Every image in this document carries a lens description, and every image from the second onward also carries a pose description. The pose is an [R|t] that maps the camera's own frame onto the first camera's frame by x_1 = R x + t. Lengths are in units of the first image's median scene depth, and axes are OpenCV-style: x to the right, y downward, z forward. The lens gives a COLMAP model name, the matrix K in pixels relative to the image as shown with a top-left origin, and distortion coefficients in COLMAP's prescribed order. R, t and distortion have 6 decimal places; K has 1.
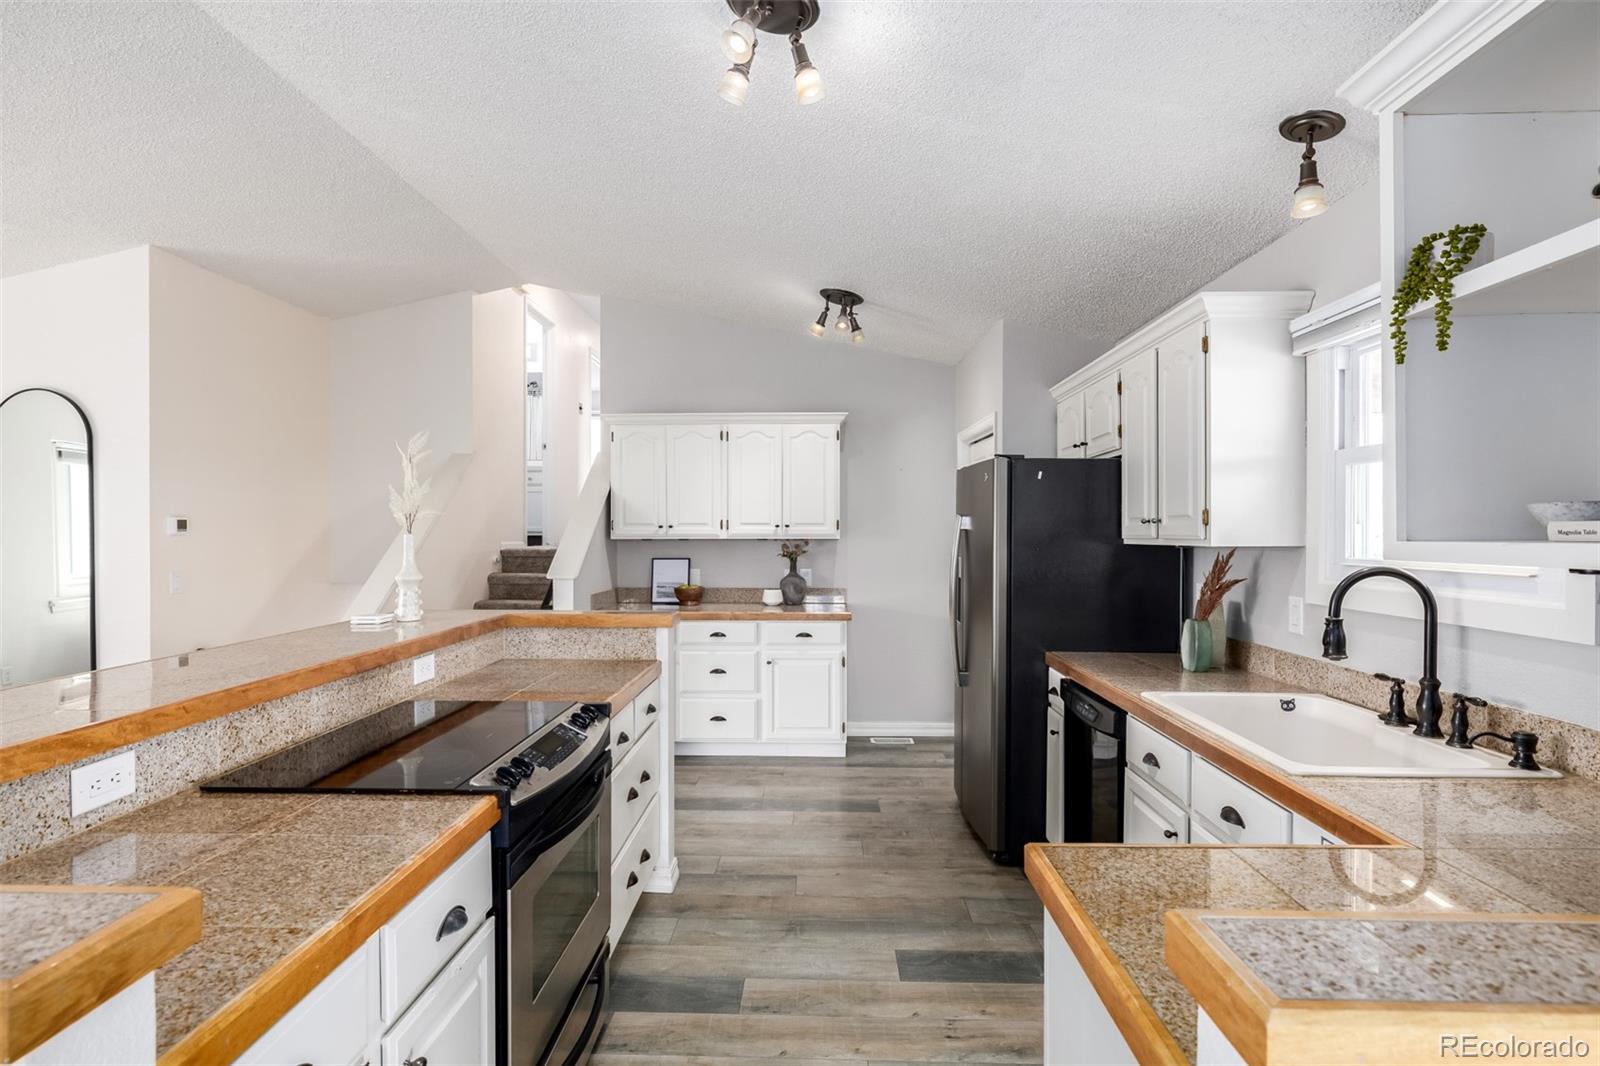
lens RADIAL K [[800.7, 0, 799.1], [0, 800.7, 538.1], [0, 0, 1]] dist [-0.004530, 0.000496]
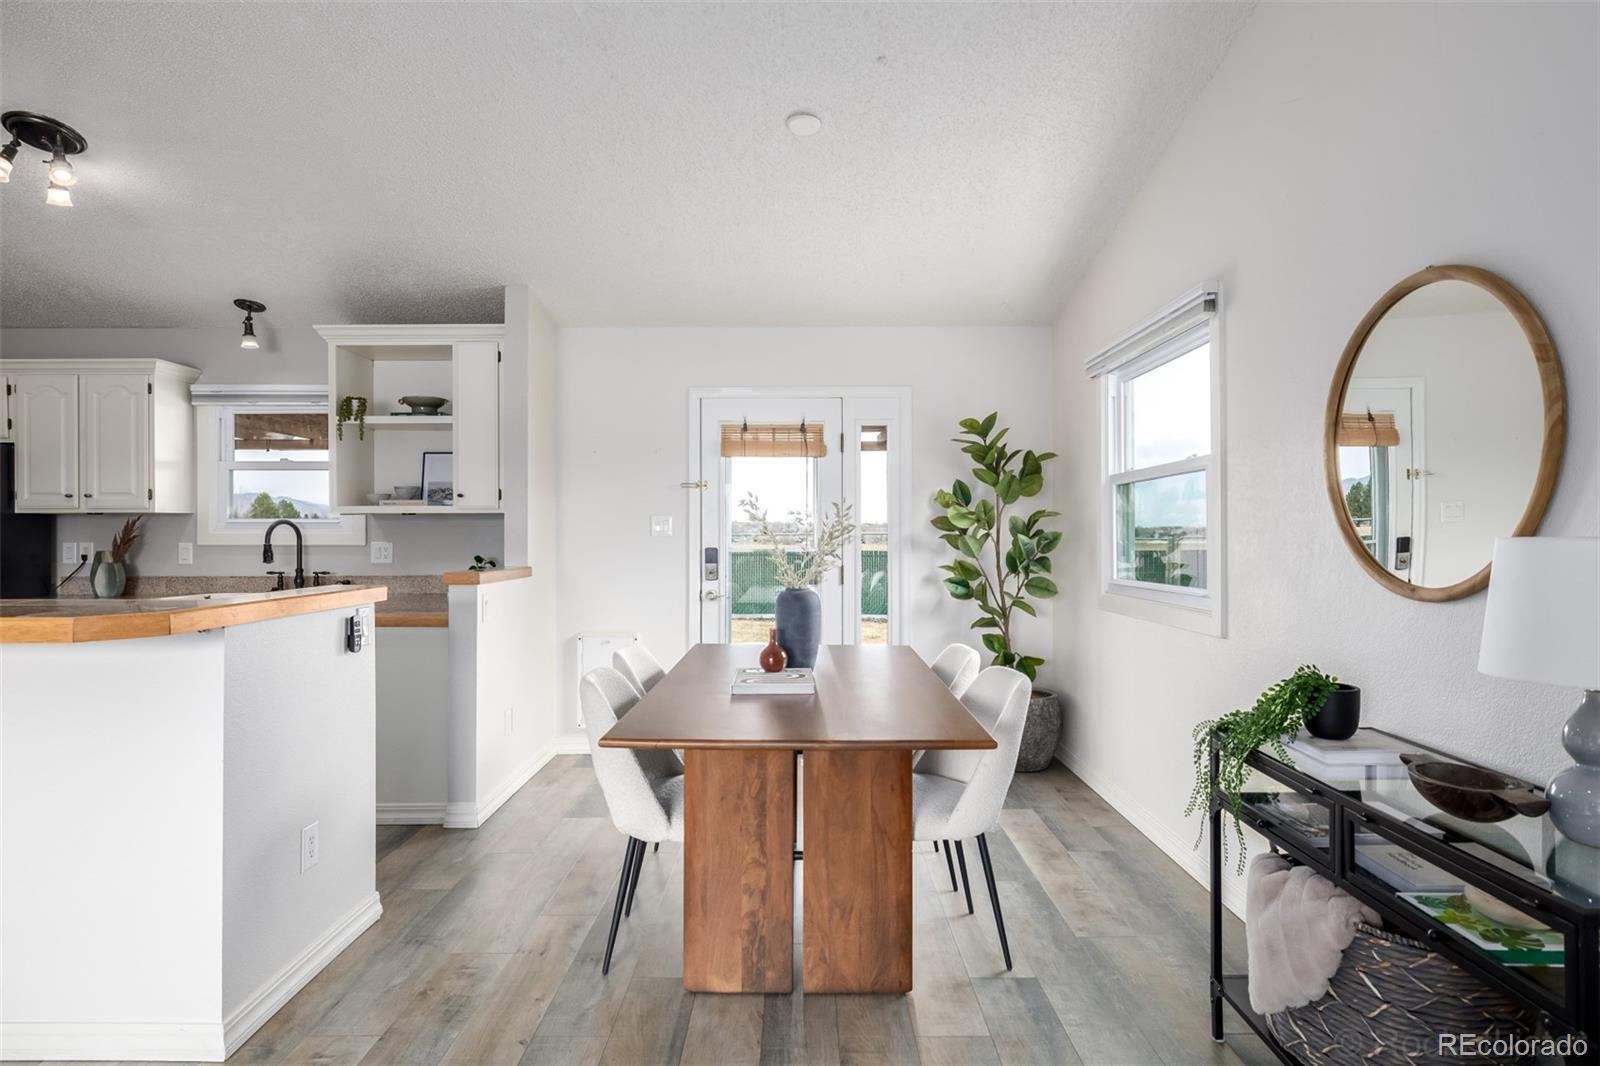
lens RADIAL K [[893.1, 0, 800.6], [0, 893.1, 532.5], [0, 0, 1]] dist [-0.005052, 0.002027]
pose [[-0.029793, 0.000472, 0.999556, -1.065653], [0.007628, 0.999971, -0.000245, 0.048958], [-0.999527, 0.007617, -0.029796, -0.214679]]
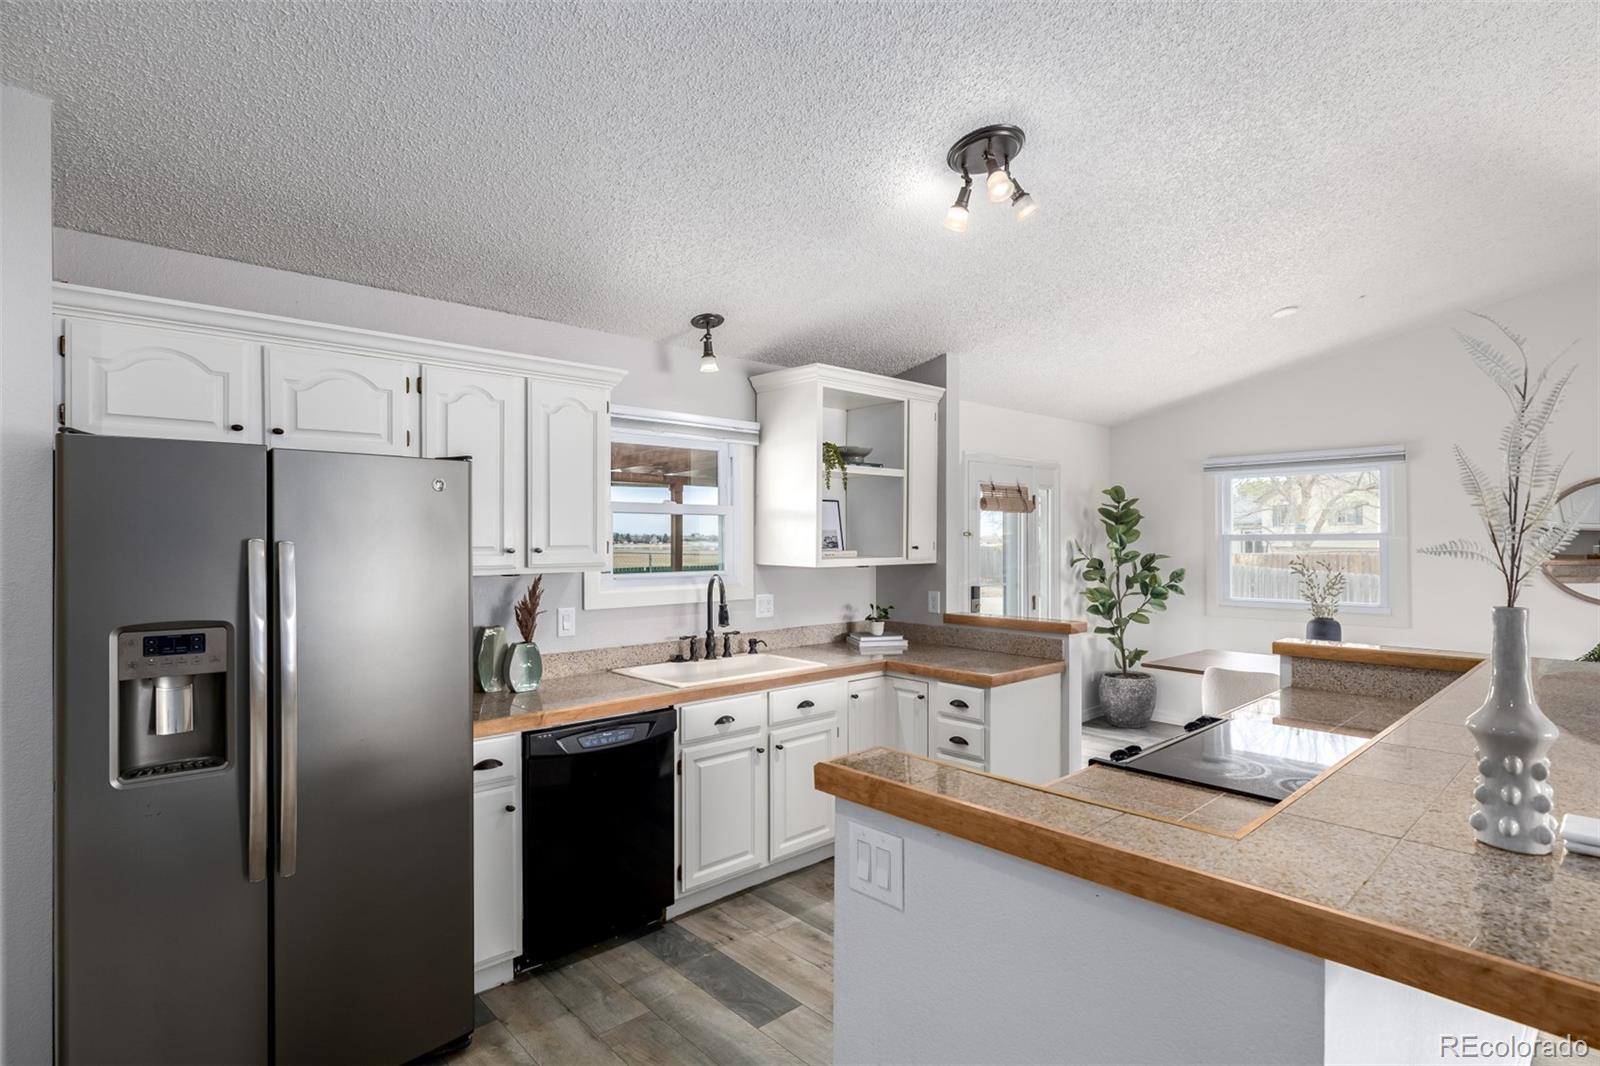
lens RADIAL K [[800.7, 0, 794.3], [0, 800.7, 538.2], [0, 0, 1]] dist [-0.004530, 0.000496]
pose [[-0.697257, -0.000074, 0.716821, -0.455237], [0.006048, 0.999964, 0.005986, -0.036753], [-0.716796, 0.008509, -0.697231, 1.308528]]
